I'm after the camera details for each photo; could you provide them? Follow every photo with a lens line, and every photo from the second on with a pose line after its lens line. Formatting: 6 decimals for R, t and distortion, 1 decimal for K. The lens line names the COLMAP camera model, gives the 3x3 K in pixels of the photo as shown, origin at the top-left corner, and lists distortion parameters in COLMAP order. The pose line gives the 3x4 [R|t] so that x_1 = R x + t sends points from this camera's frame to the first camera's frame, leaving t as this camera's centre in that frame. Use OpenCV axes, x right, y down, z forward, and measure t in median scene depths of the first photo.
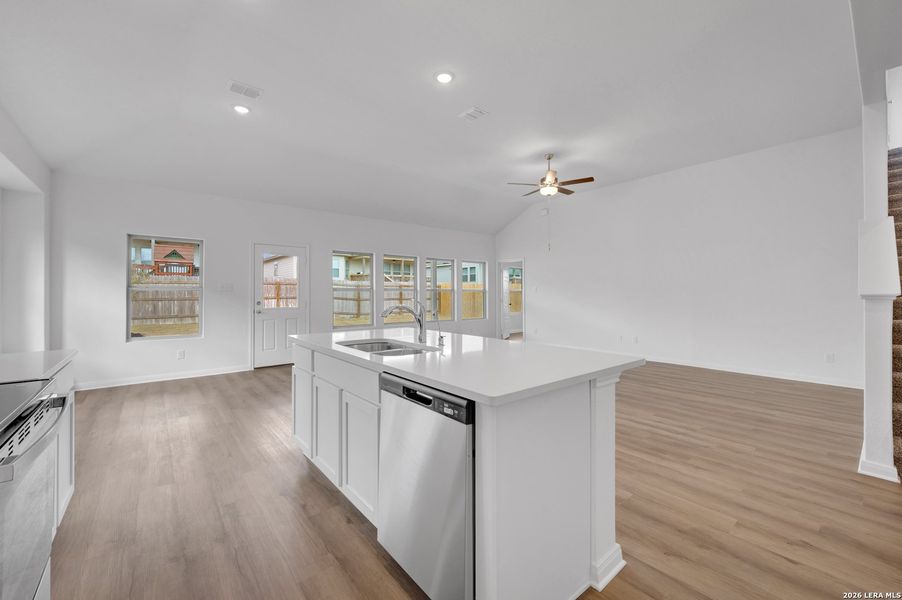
lens RADIAL K [[359.3, 0, 447.0], [0, 359.3, 291.4], [0, 0, 1]] dist [0.001015, -0.000166]
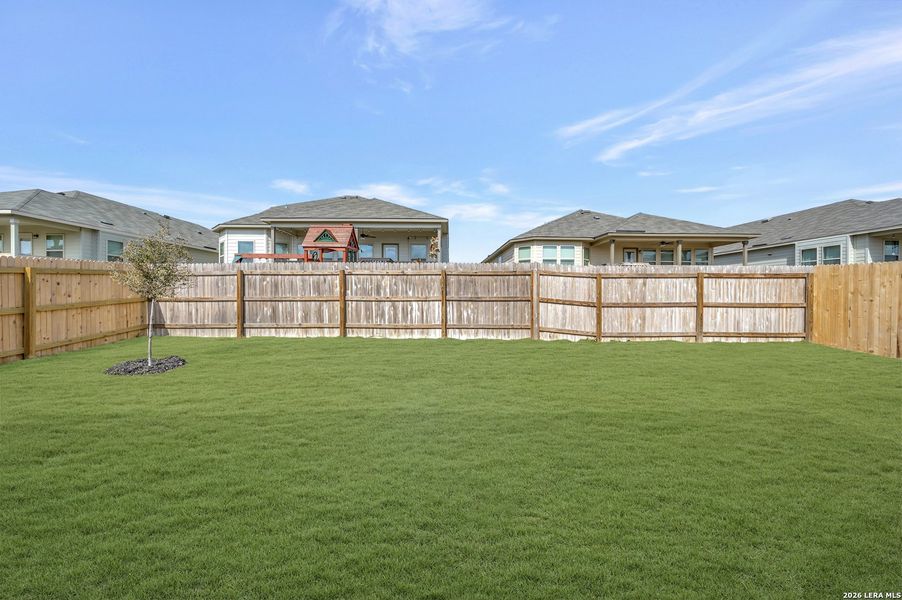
lens RADIAL K [[410.8, 0, 449.8], [0, 410.8, 300.1], [0, 0, 1]] dist [0.001034, -0.000603]
pose [[0.819785, 0.012193, -0.572542, -0.105069], [-0.002267, 0.999835, 0.018047, 0.008229], [0.572667, -0.013497, 0.819677, 0.491257]]
